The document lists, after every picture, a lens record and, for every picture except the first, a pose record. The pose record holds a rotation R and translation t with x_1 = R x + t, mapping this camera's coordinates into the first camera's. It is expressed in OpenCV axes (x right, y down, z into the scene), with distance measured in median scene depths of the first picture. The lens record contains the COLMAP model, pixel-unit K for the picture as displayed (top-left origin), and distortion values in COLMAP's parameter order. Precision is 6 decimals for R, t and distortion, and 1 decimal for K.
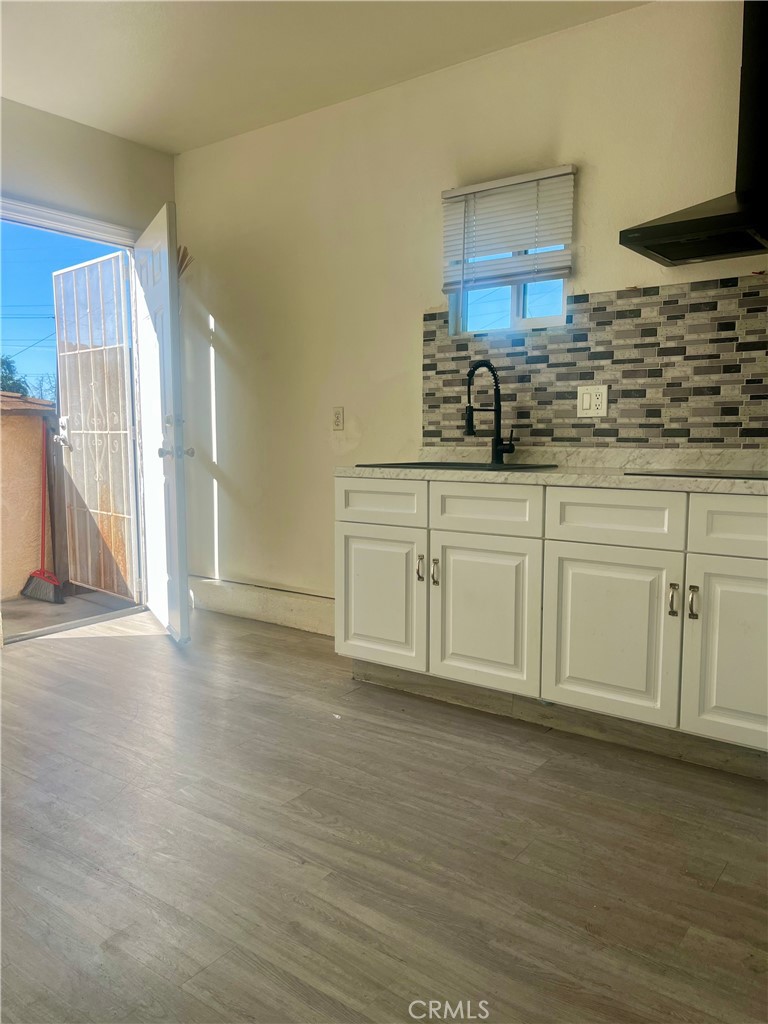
lens RADIAL K [[771.0, 0, 384.1], [0, 771.0, 517.8], [0, 0, 1]] dist [0.055021, -0.040691]
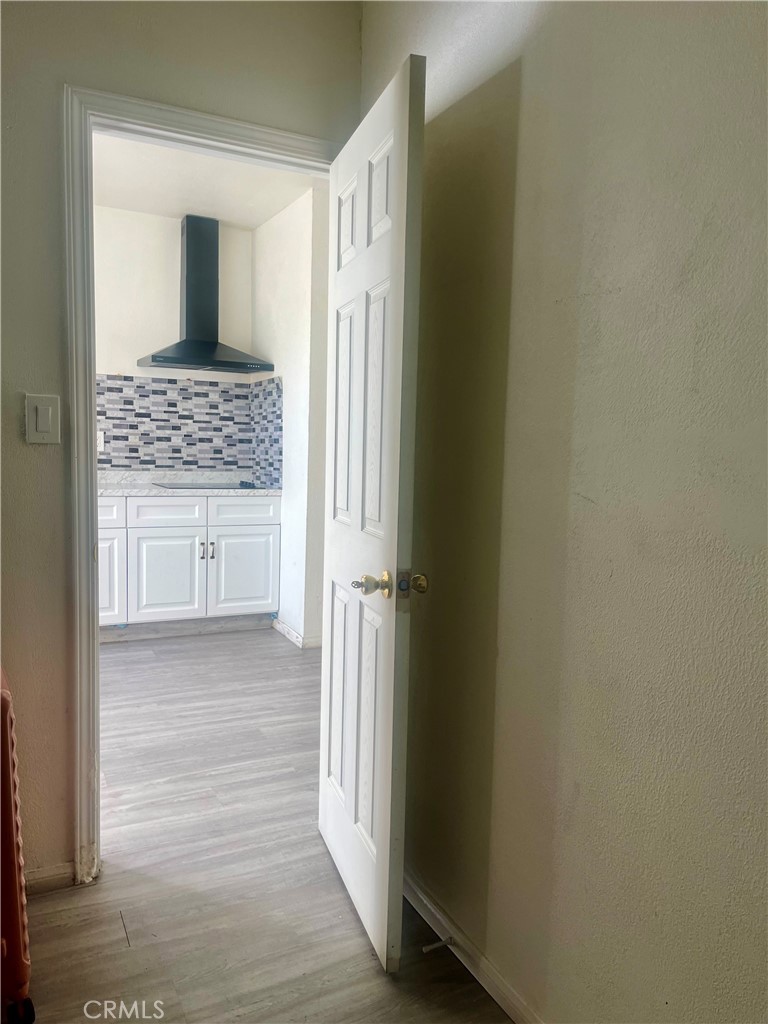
lens RADIAL K [[771.0, 0, 364.6], [0, 771.0, 539.9], [0, 0, 1]] dist [0.055021, -0.040691]
pose [[0.458245, -0.100168, 0.883164, -0.921409], [0.072082, 0.994545, 0.075400, -0.031975], [-0.885898, 0.029109, 0.462965, -0.216485]]
